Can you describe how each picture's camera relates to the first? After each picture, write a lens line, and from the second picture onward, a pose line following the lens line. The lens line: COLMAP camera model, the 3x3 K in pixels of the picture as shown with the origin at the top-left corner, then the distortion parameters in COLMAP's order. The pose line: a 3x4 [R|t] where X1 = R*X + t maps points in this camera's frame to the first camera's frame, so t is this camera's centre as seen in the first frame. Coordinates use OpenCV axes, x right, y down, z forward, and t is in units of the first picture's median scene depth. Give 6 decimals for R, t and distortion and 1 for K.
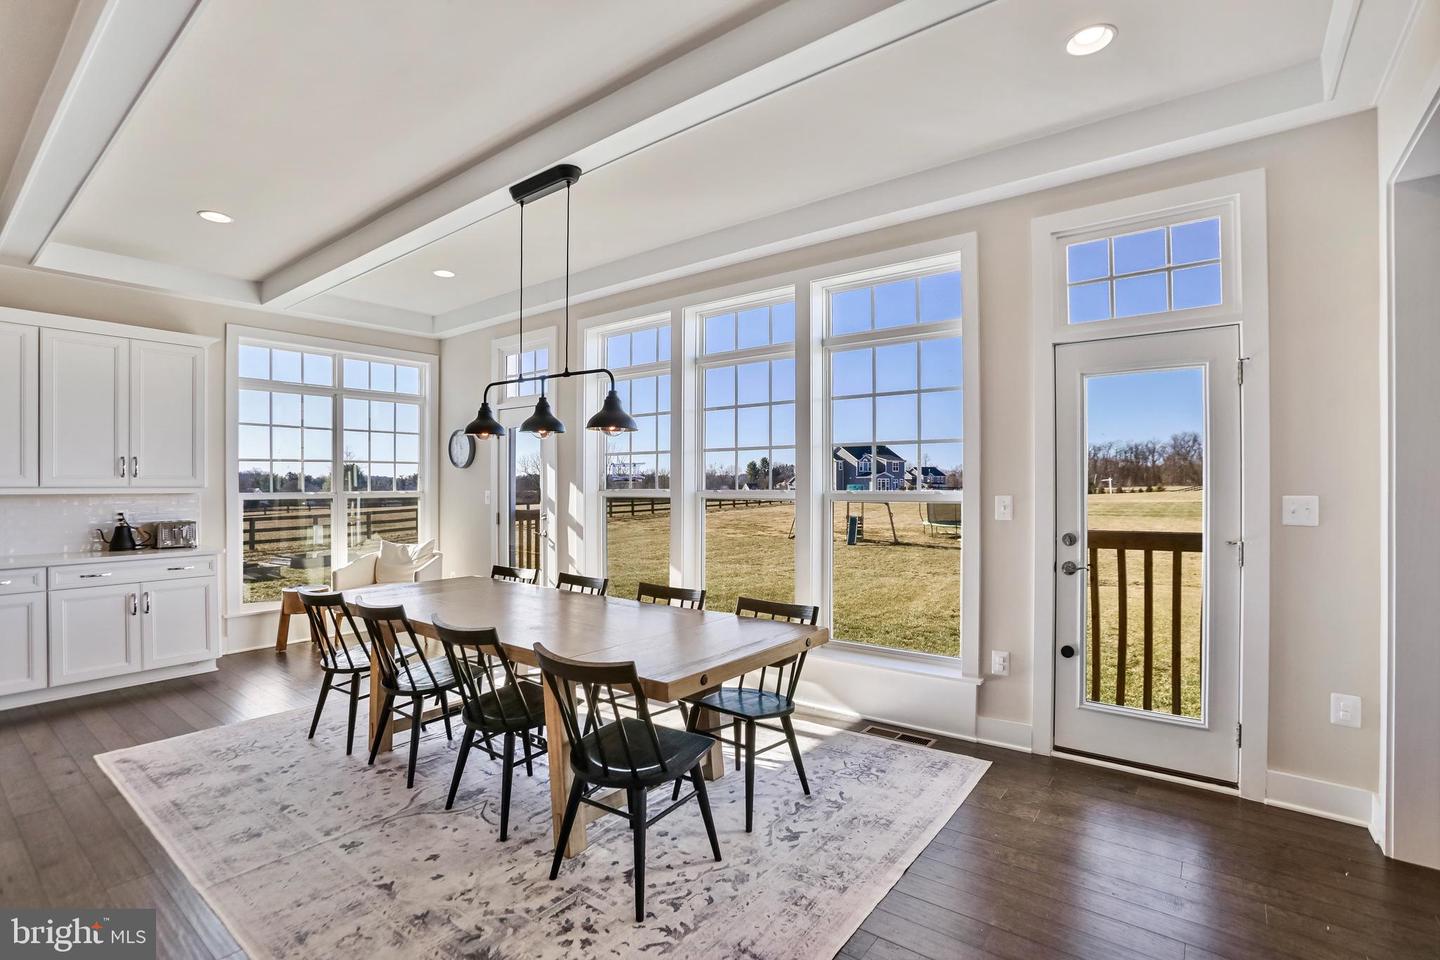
lens RADIAL K [[672.5, 0, 717.9], [0, 672.5, 483.7], [0, 0, 1]] dist [-0.046301, 0.017837]
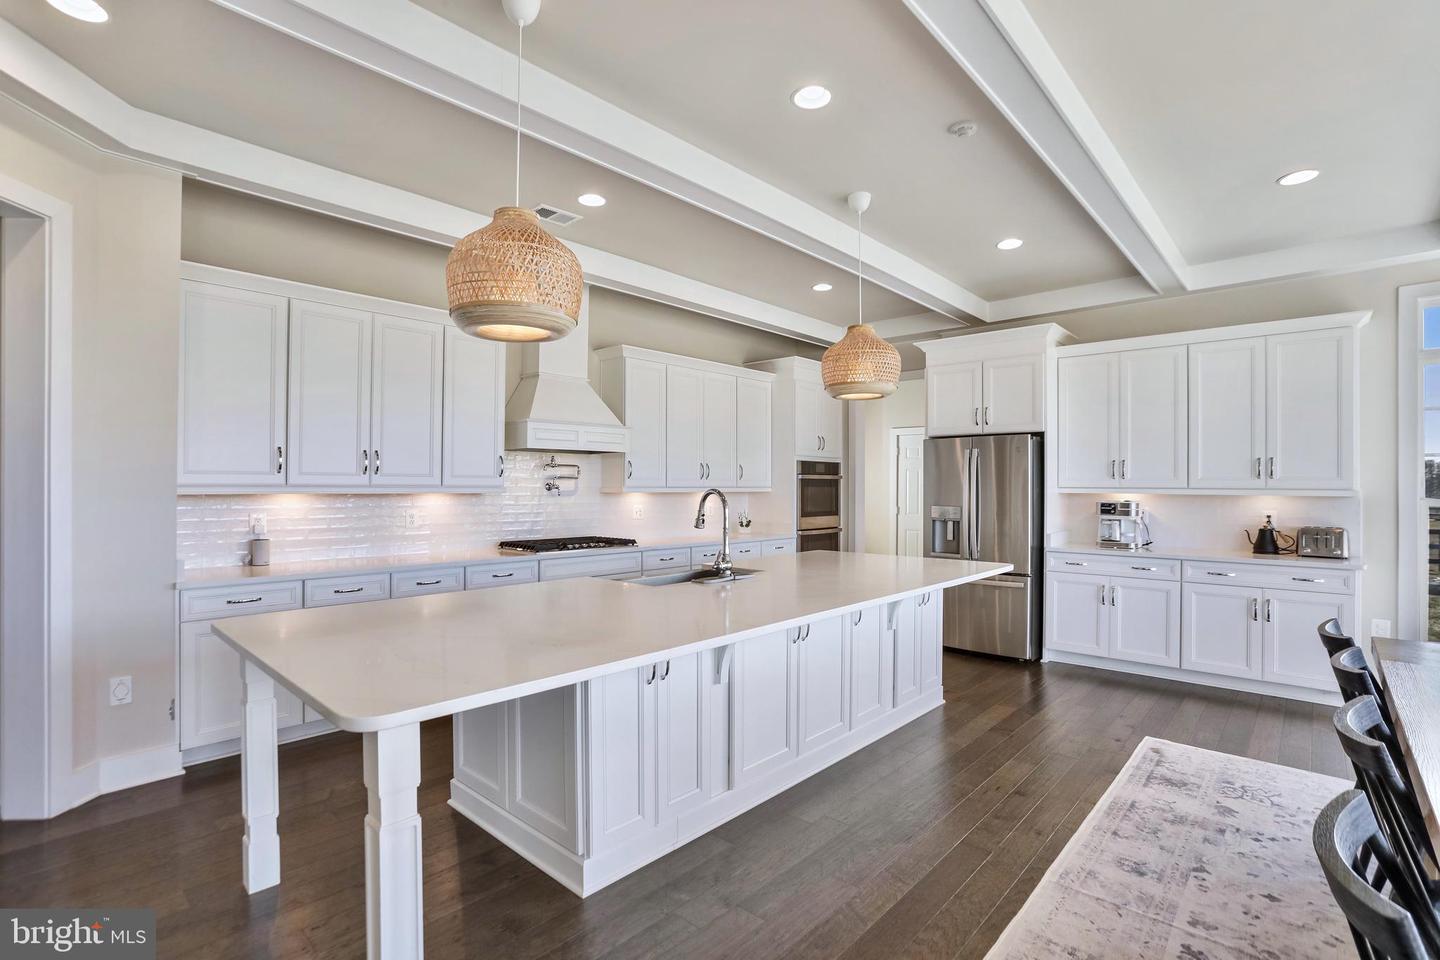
lens RADIAL K [[672.5, 0, 716.6], [0, 672.5, 480.1], [0, 0, 1]] dist [-0.046301, 0.017837]
pose [[-0.068140, -0.005323, -0.997662, 0.182609], [-0.004938, 0.999975, -0.004998, 0.002012], [0.997664, 0.004586, -0.068165, 0.365292]]
